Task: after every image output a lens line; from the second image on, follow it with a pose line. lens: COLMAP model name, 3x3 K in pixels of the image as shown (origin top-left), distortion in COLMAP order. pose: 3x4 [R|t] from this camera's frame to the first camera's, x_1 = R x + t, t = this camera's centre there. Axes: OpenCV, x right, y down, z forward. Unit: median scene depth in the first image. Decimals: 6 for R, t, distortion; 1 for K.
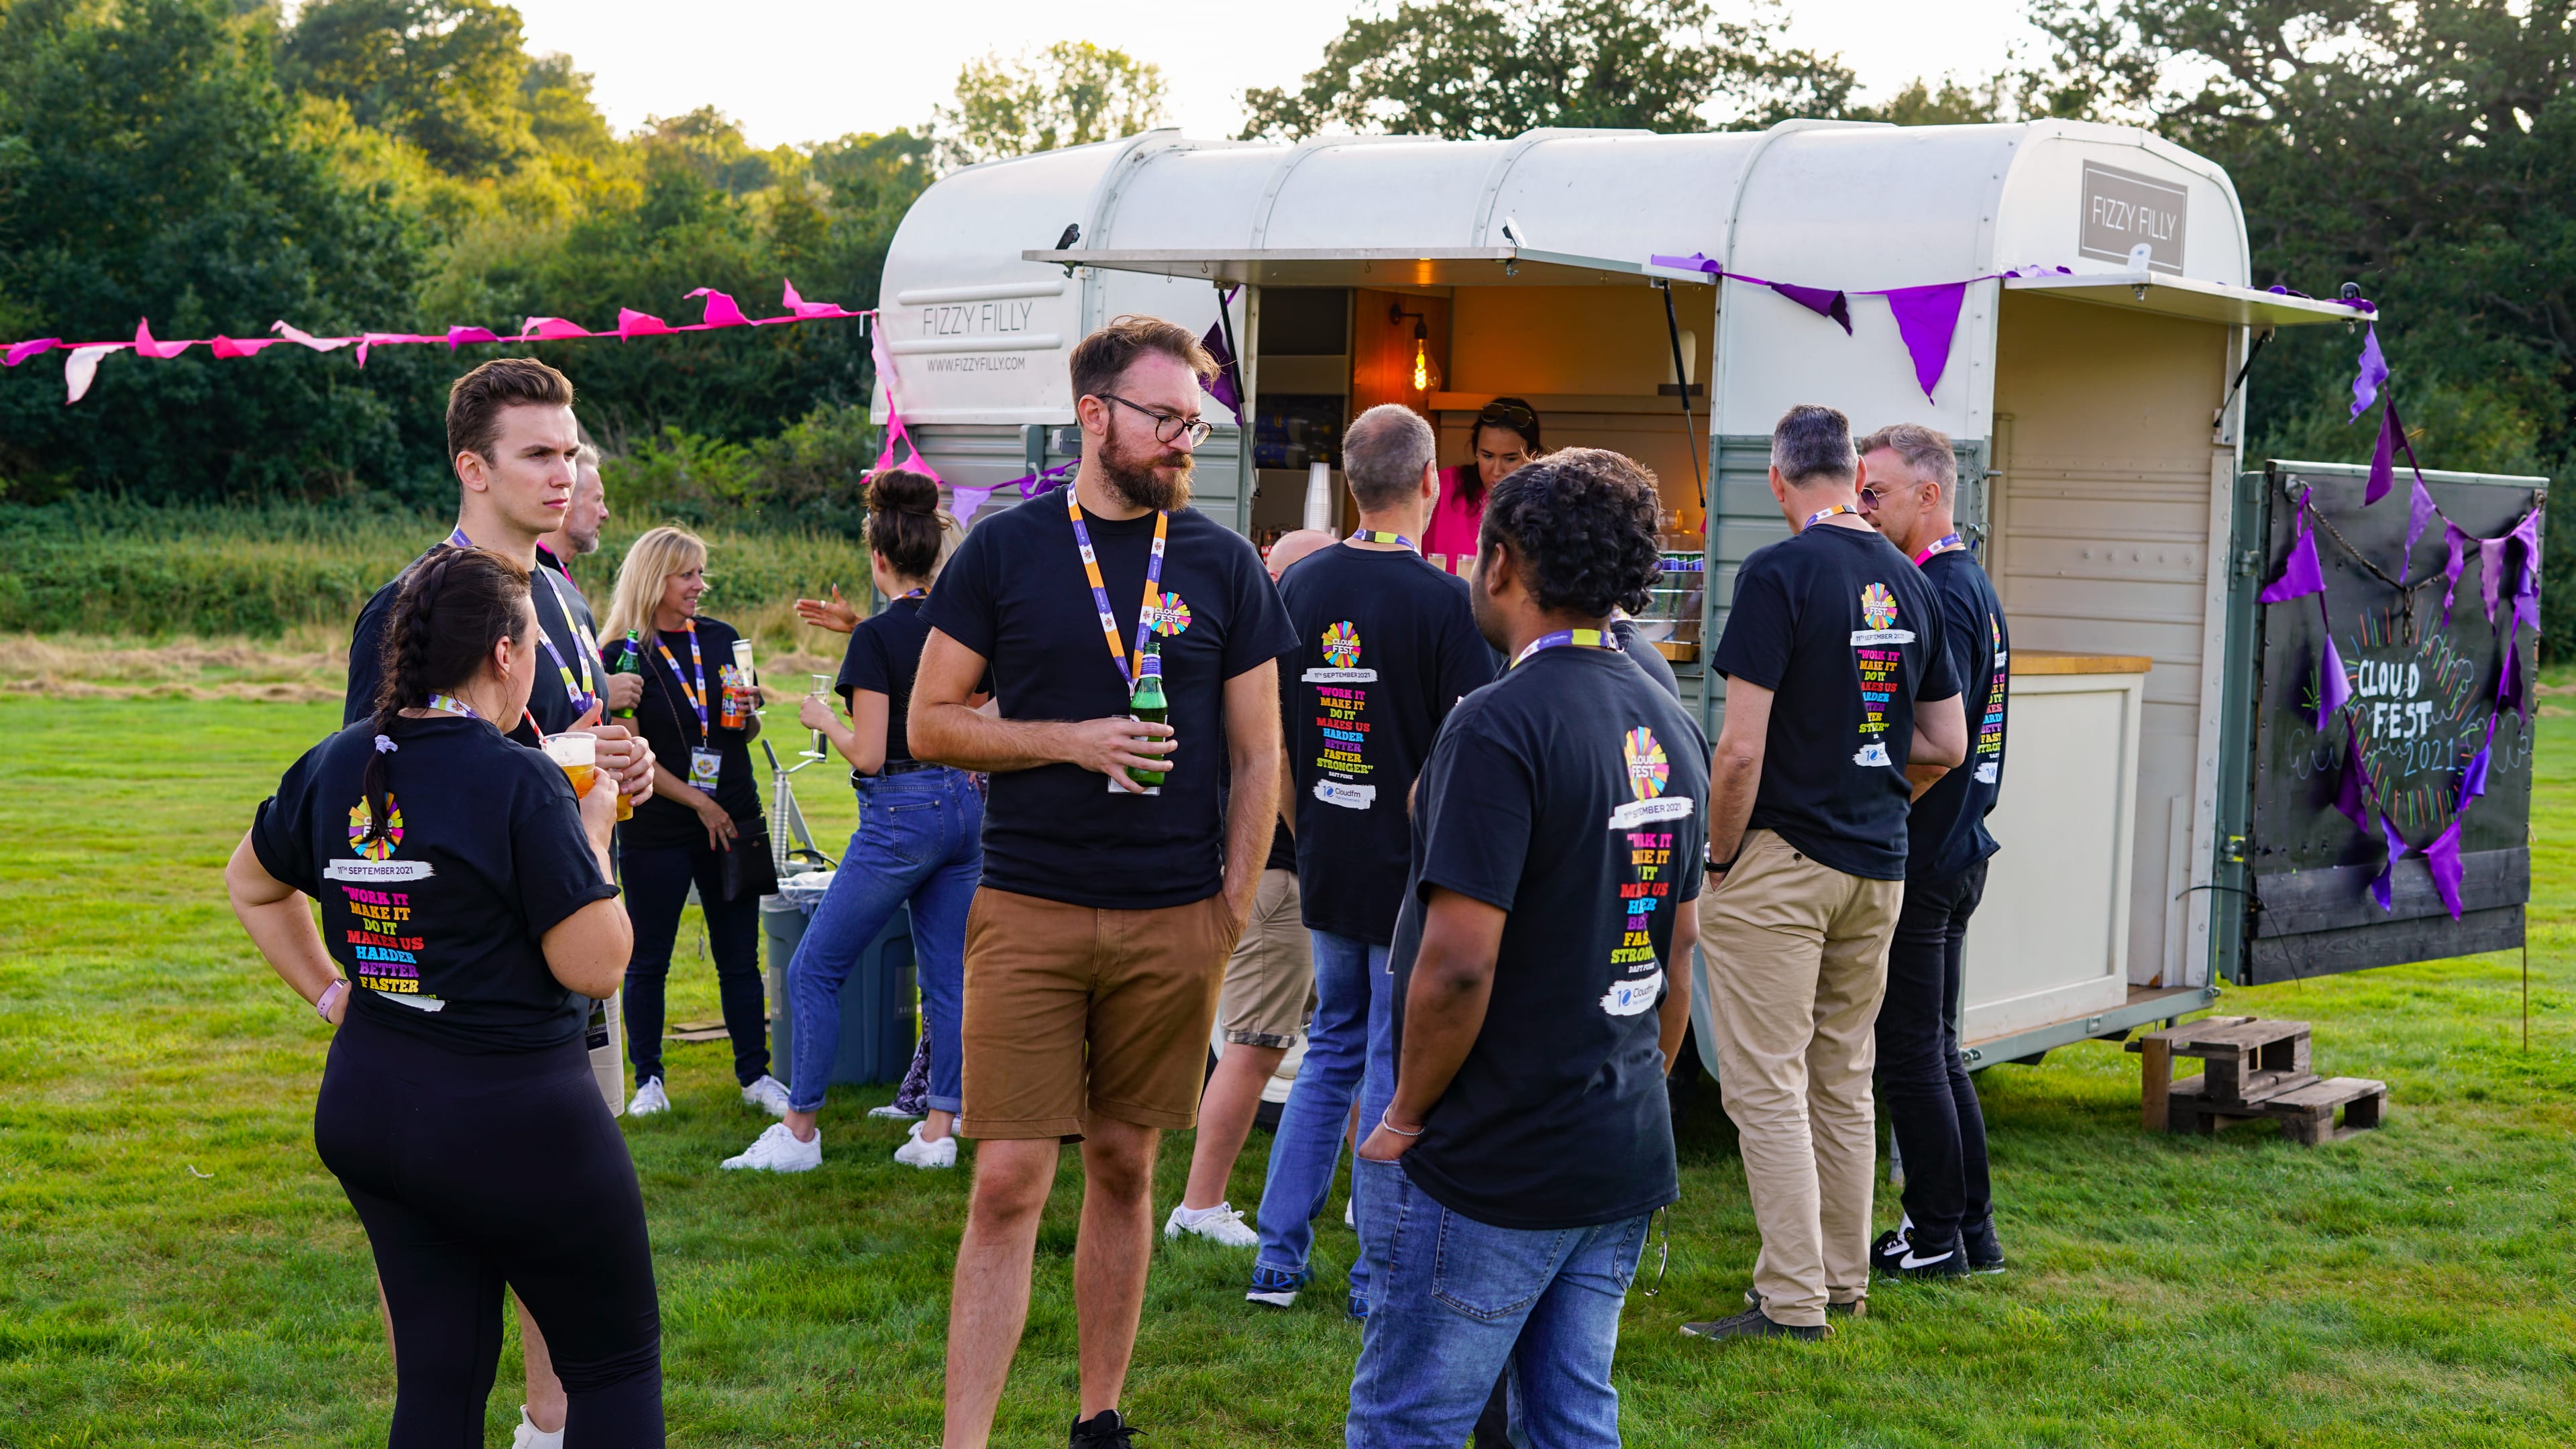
lens RADIAL K [[3922.7, 0, 1288.0], [0, 3922.7, 724.5], [0, 0, 1]] dist [-0.027669, -0.040873]
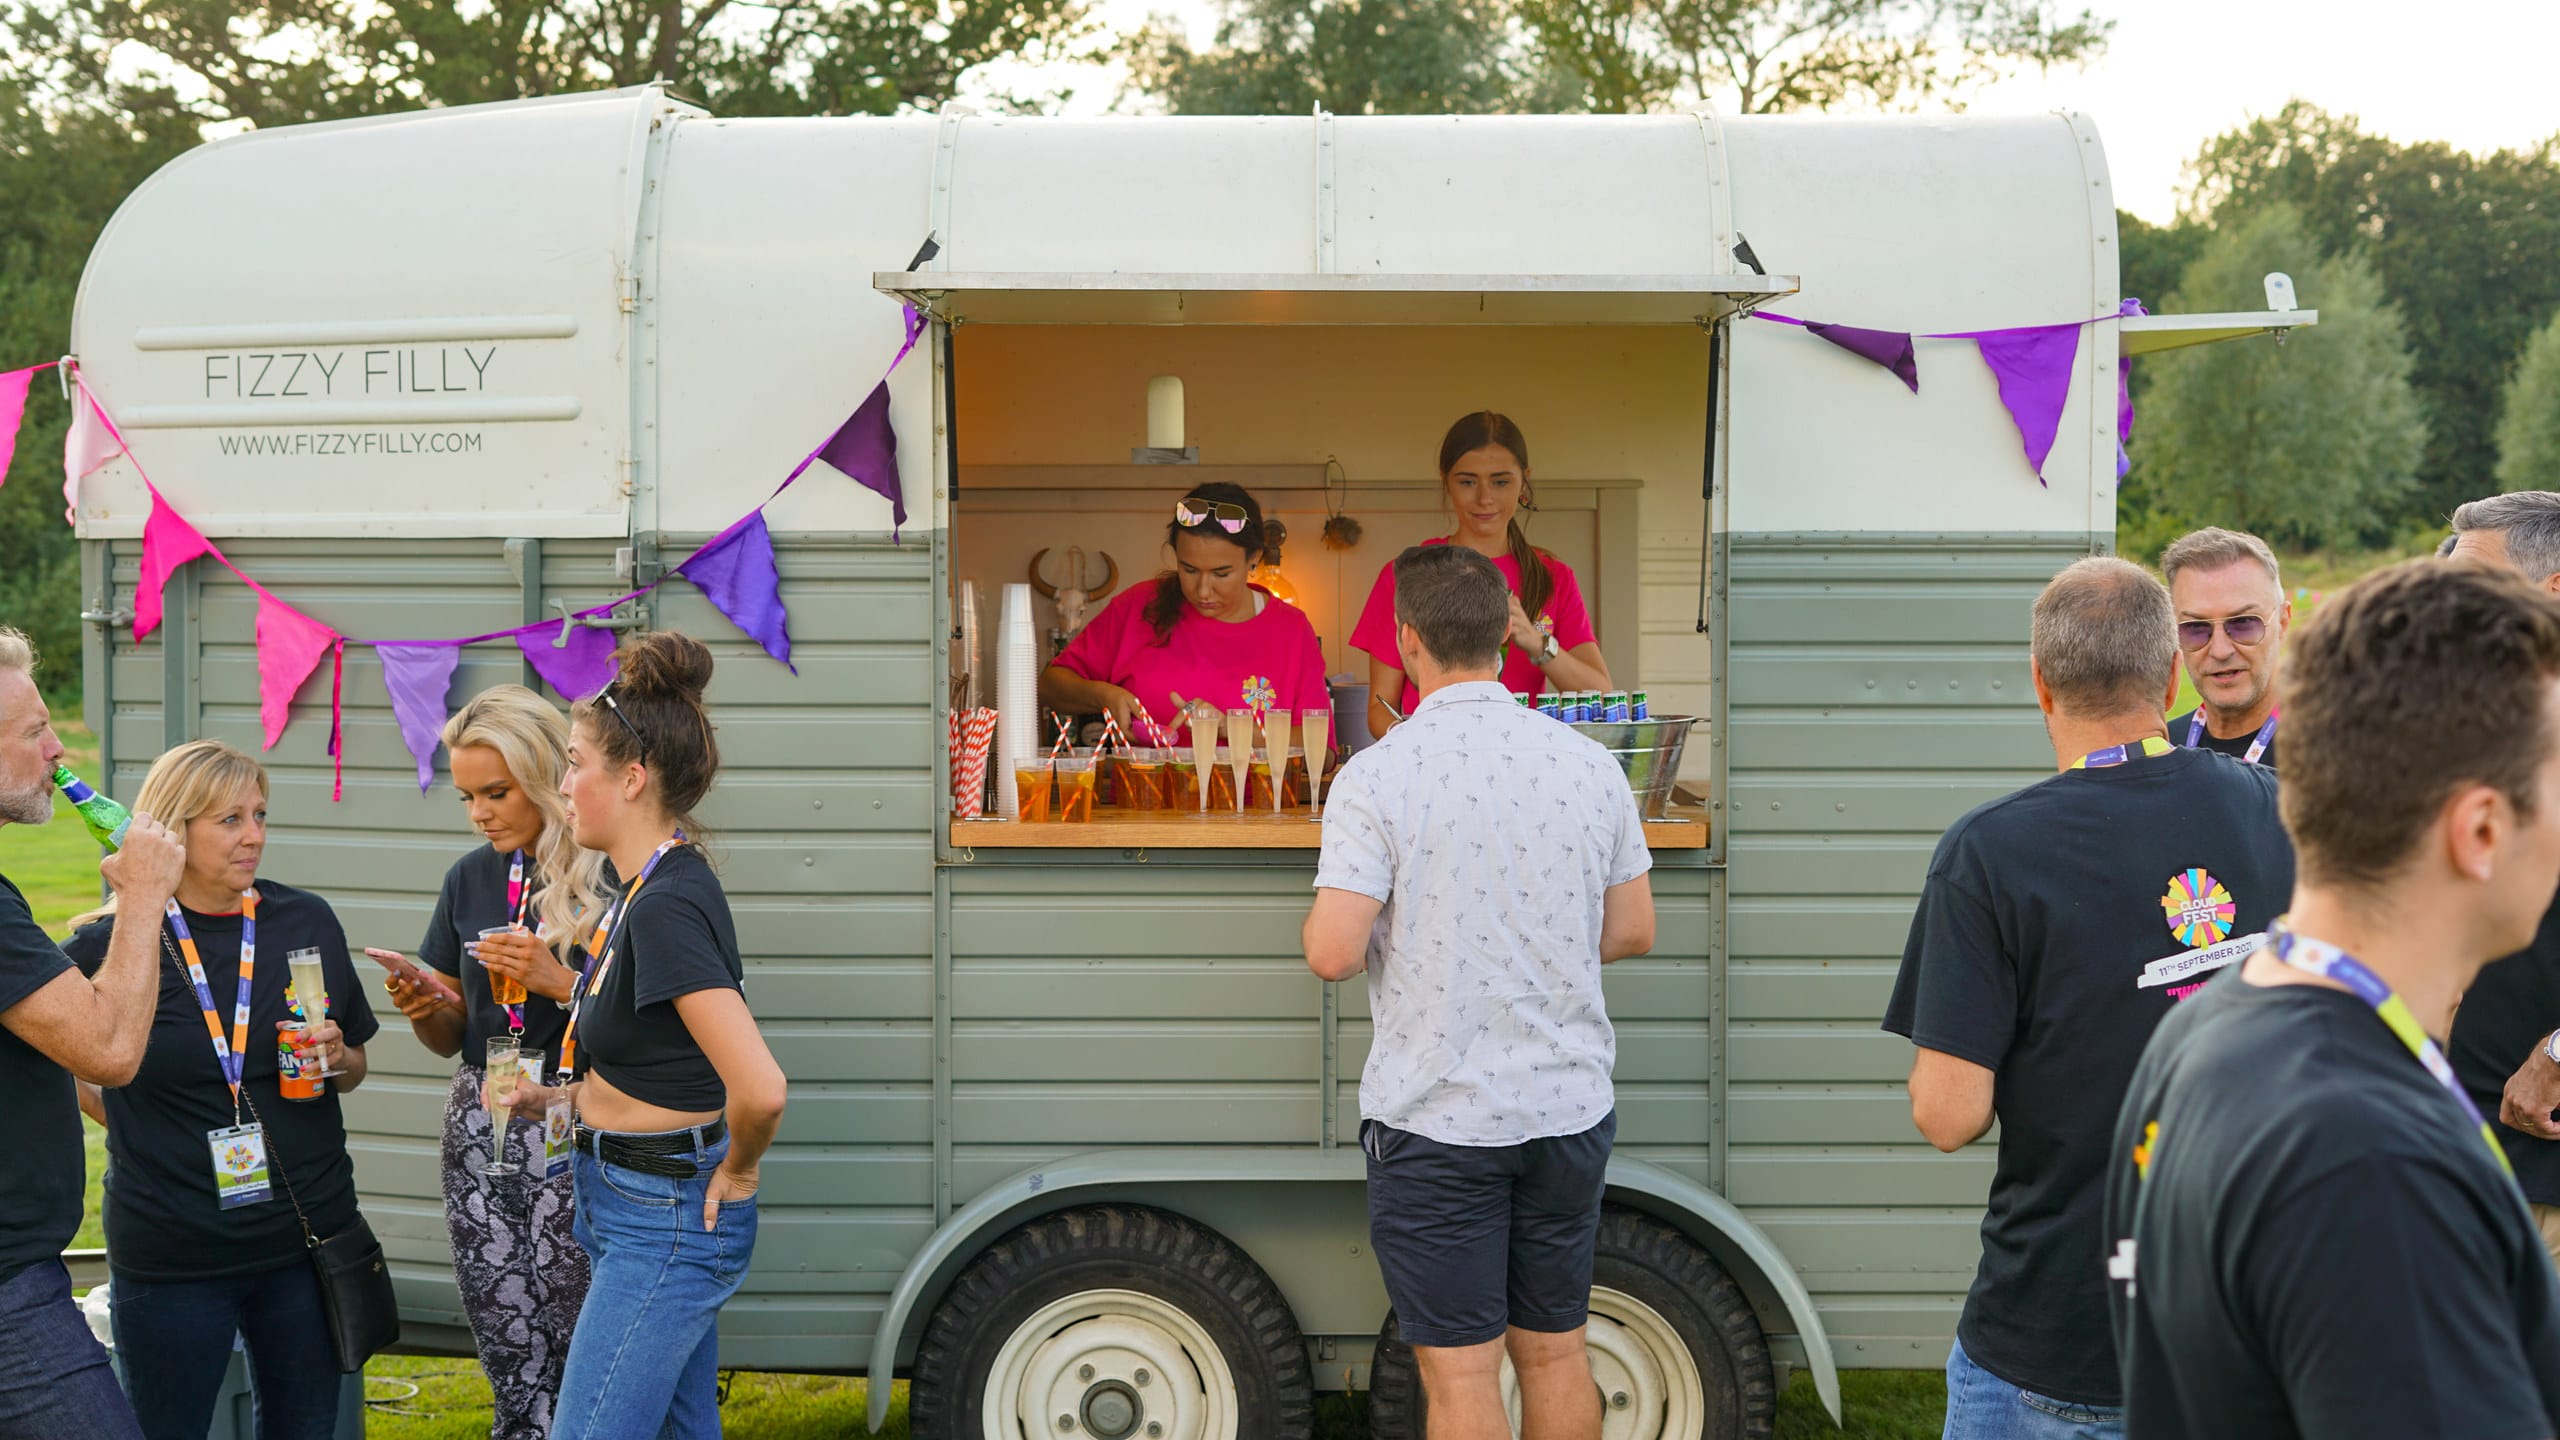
lens RADIAL K [[3898.3, 0, 1280.0], [0, 3898.3, 720.0], [0, 0, 1]] dist [-0.027669, -0.040873]
pose [[0.858544, -0.054969, 0.509786, -0.330055], [0.054888, 0.998377, 0.015214, -0.056097], [-0.509794, 0.014919, 0.860167, 0.436181]]
